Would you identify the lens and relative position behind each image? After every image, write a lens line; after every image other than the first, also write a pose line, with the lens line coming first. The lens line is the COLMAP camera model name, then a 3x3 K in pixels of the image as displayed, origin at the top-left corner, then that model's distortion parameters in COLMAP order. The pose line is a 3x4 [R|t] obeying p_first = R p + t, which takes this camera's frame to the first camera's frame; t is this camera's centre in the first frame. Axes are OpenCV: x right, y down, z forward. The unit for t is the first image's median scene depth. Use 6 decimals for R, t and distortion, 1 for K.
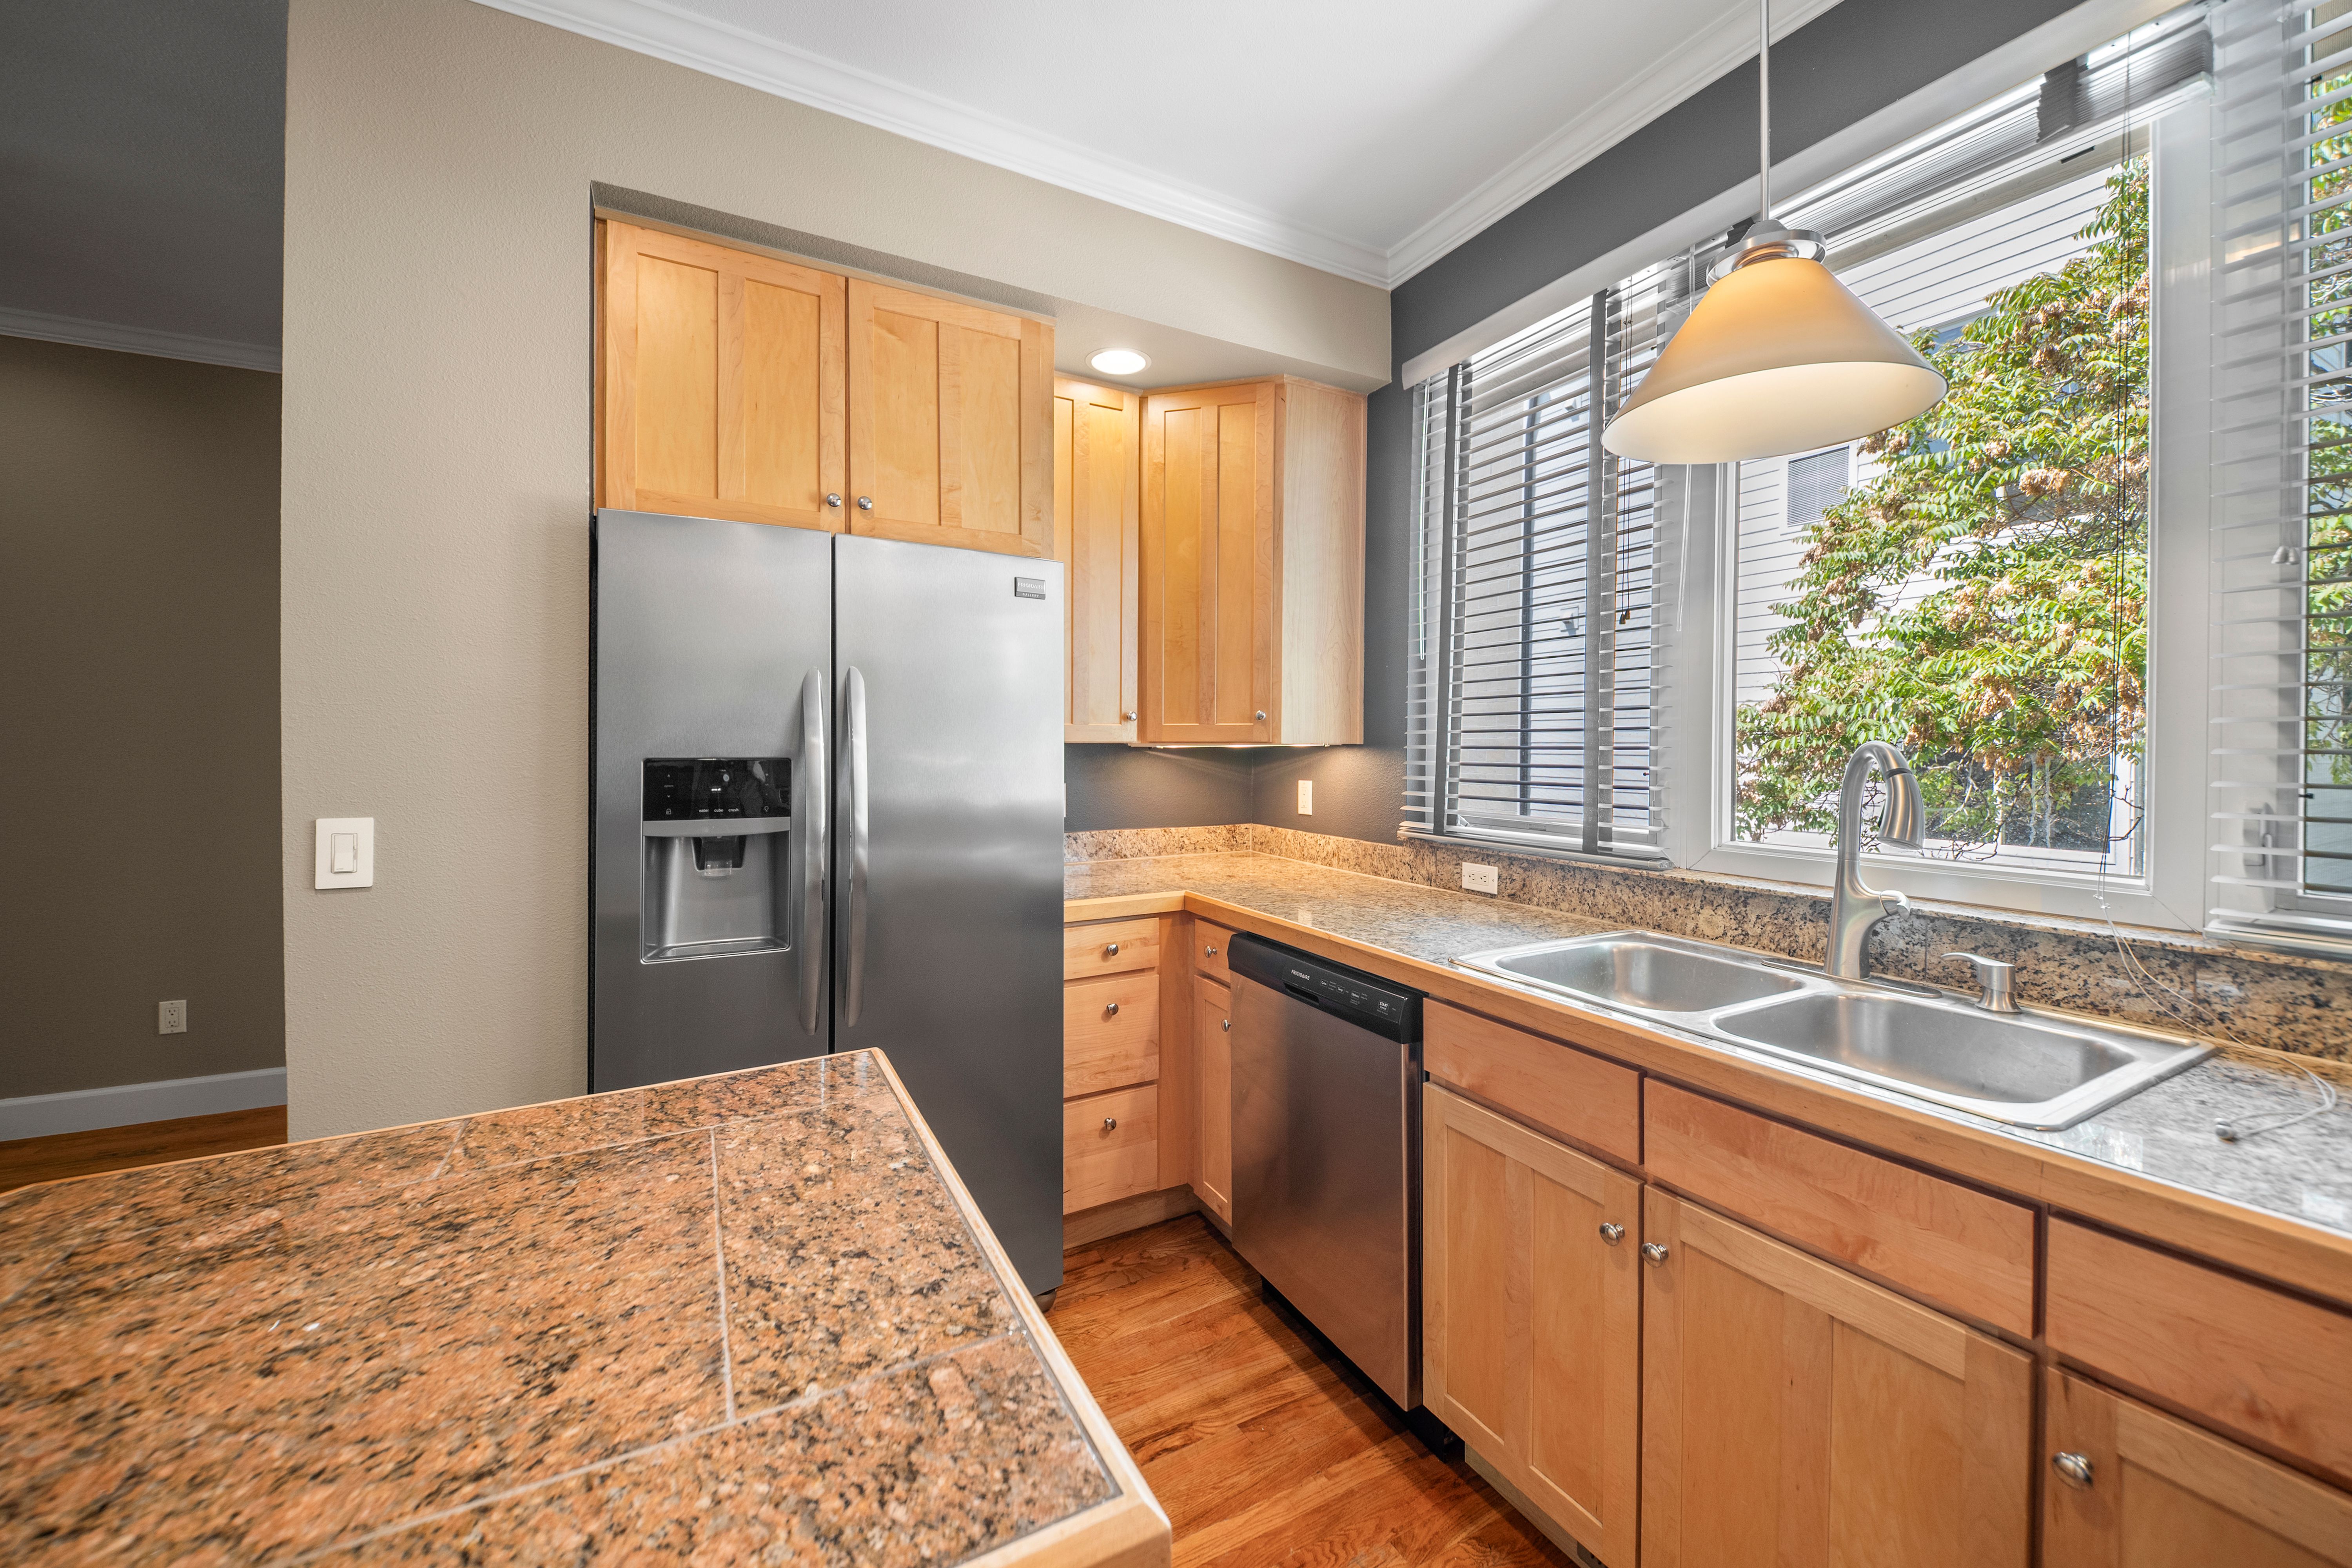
lens RADIAL K [[884.9, 0, 1188.5], [0, 884.9, 749.6], [0, 0, 1]] dist [0.007149, -0.000965]
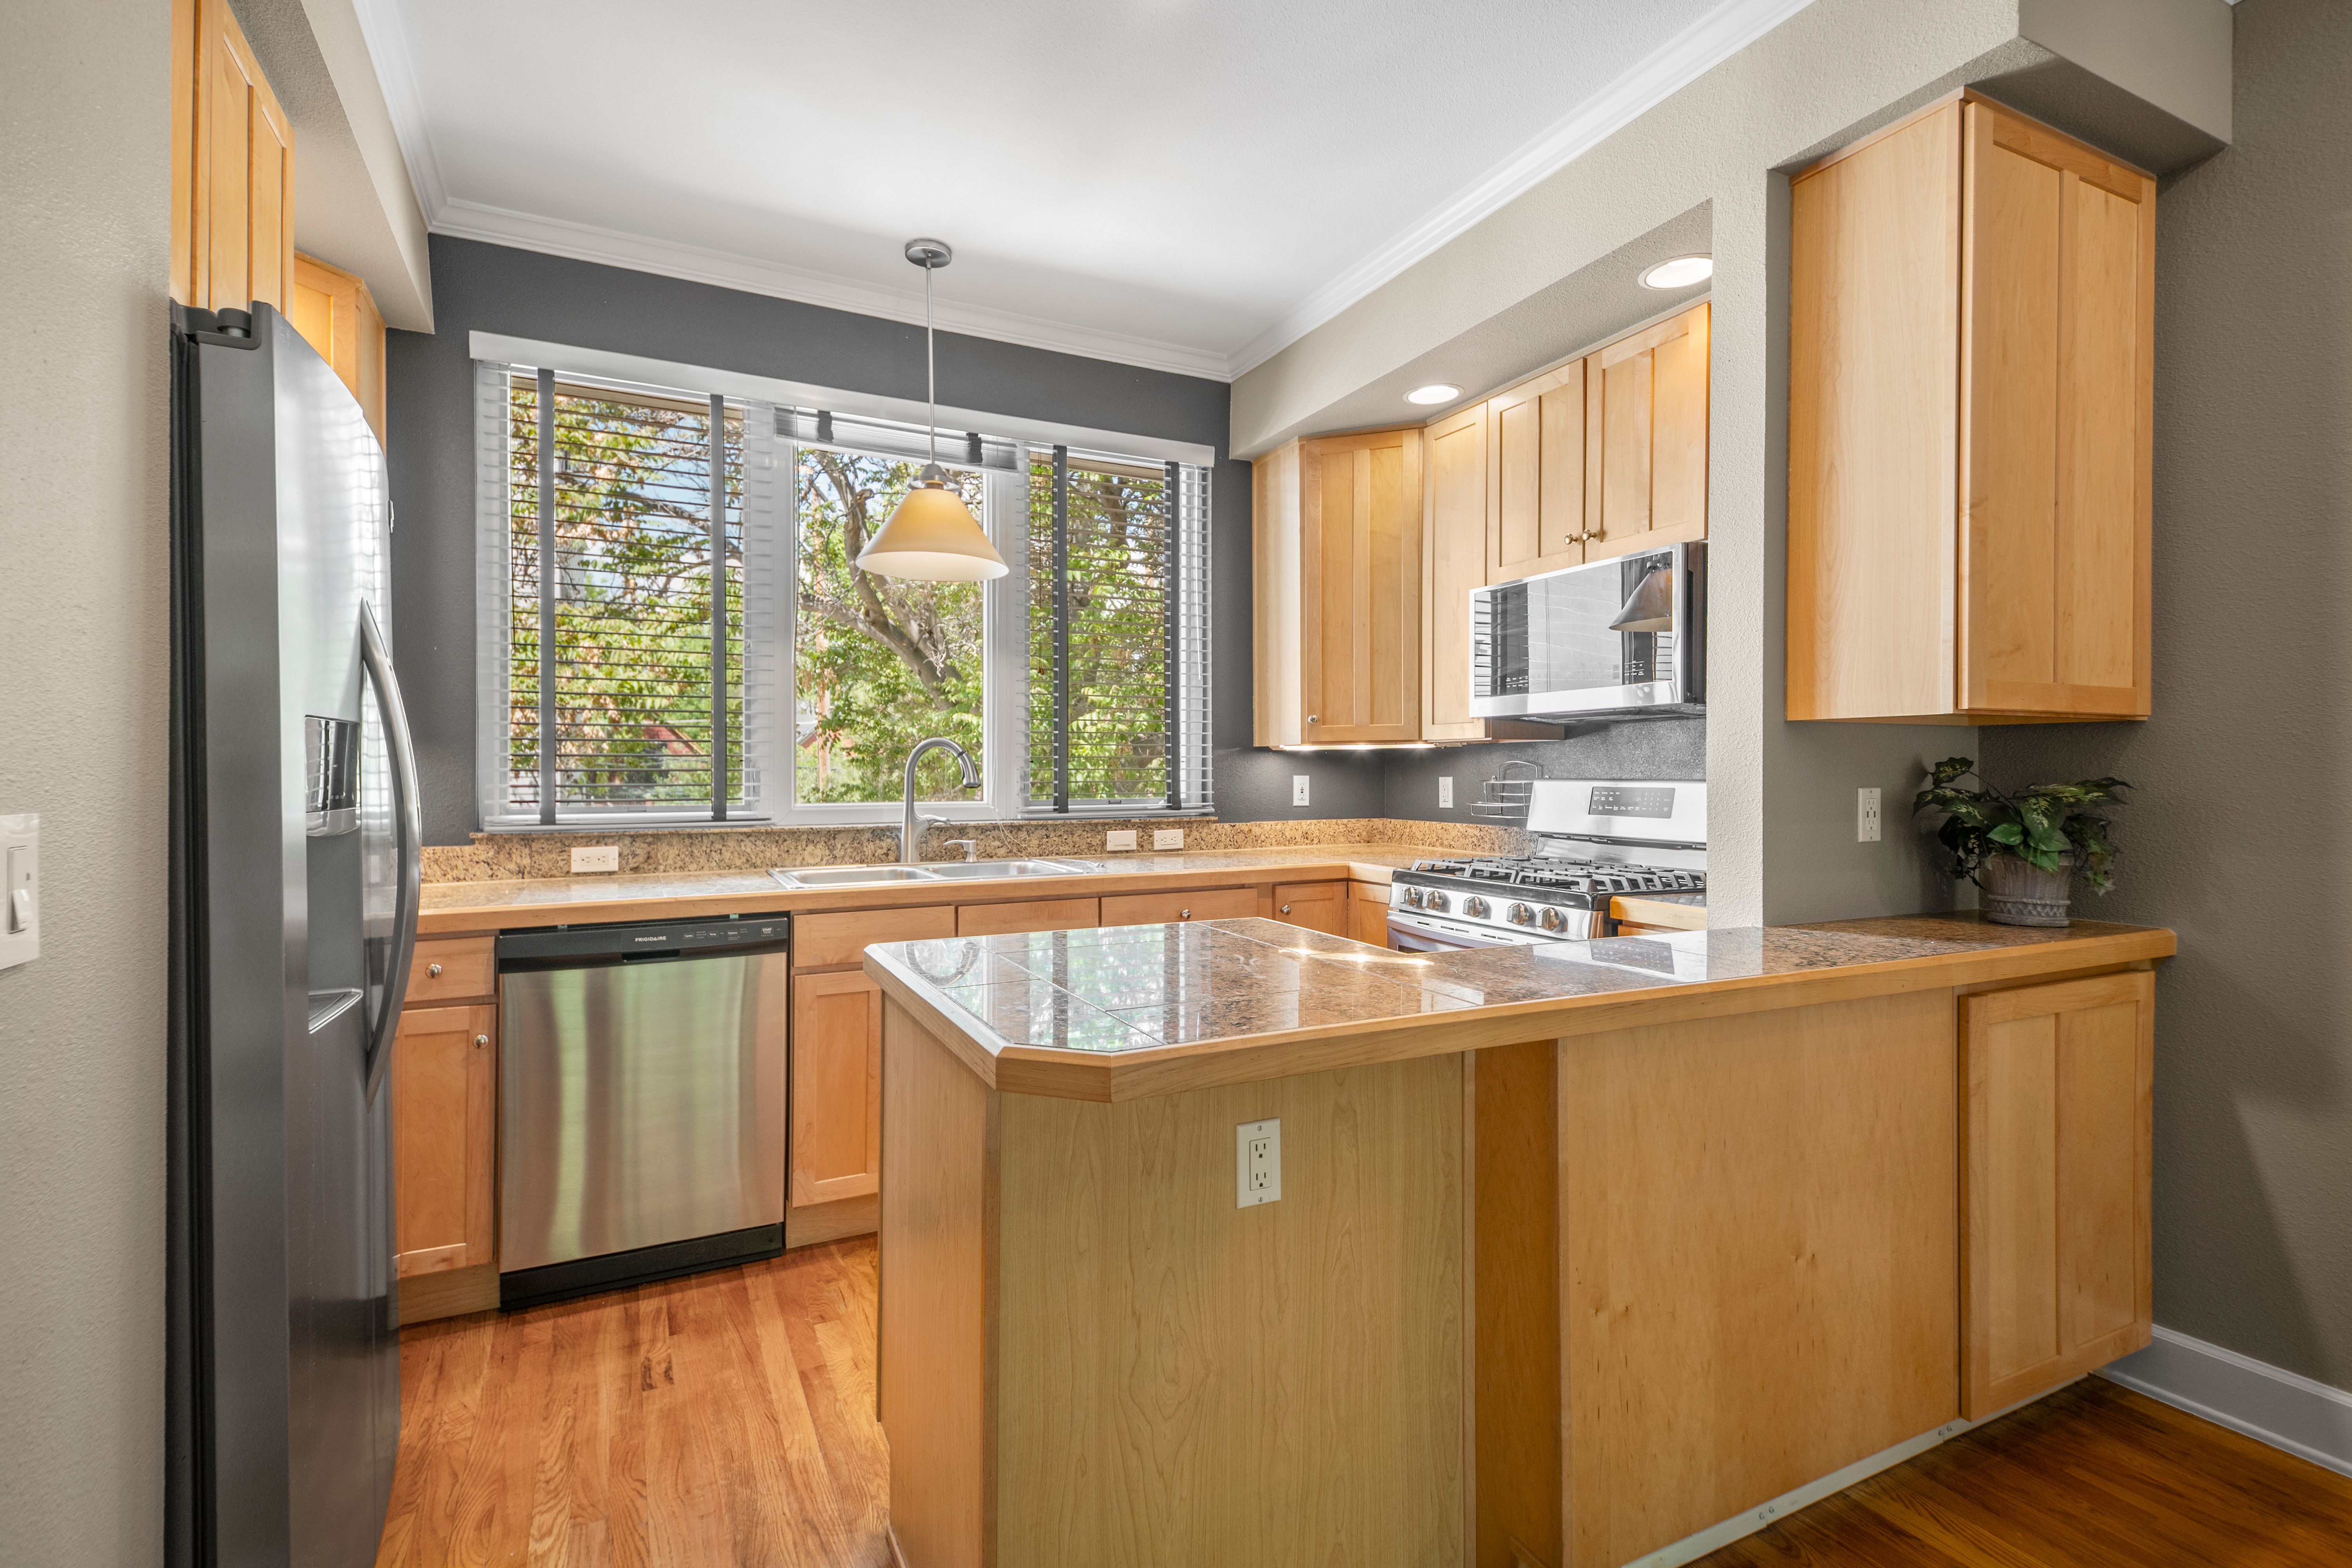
lens RADIAL K [[1099.8, 0, 1184.7], [0, 1099.8, 769.3], [0, 0, 1]] dist [0.032956, -0.000997]
pose [[0.035645, -0.003709, 0.999358, -1.016039], [0.009134, 0.999953, 0.003385, 0.036394], [-0.999323, 0.009007, 0.035677, 0.226119]]
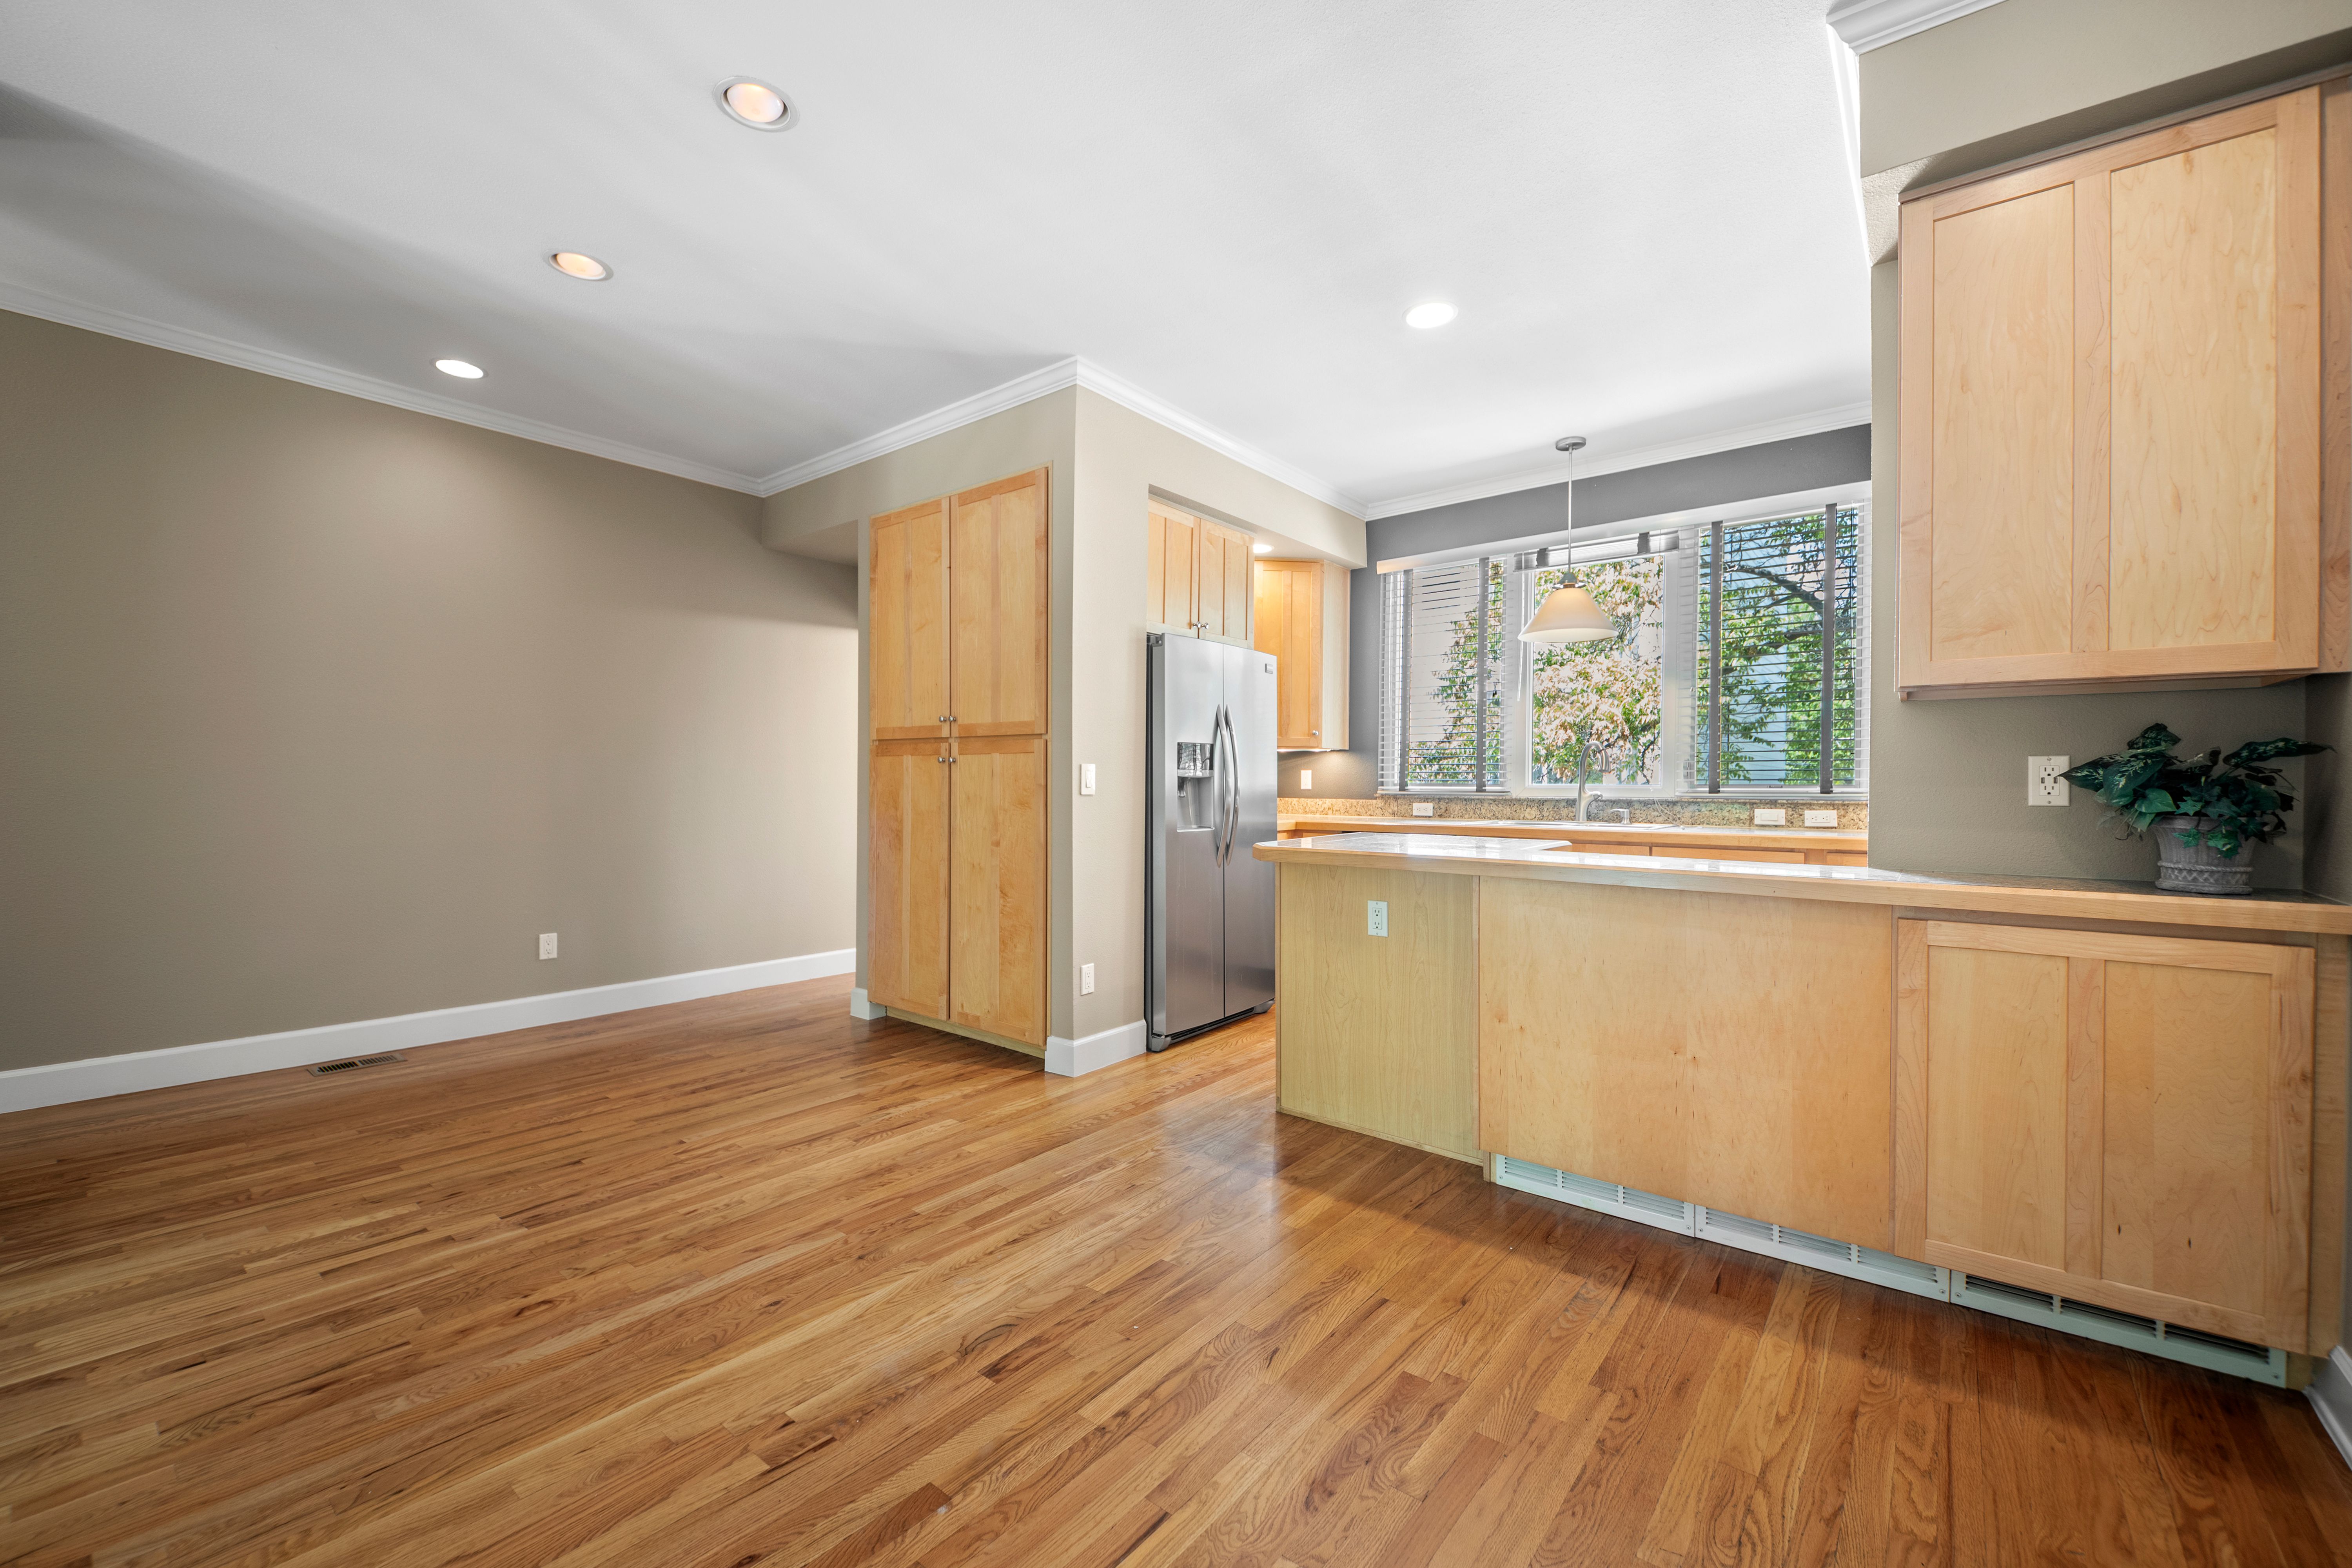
lens RADIAL K [[931.9, 0, 1155.9], [0, 931.9, 787.0], [0, 0, 1]] dist [0.002956, -0.000566]
pose [[0.928786, -0.002474, 0.370608, -1.124174], [0.003083, 0.999995, -0.001052, 0.091146], [-0.370603, 0.002119, 0.928789, -0.876925]]
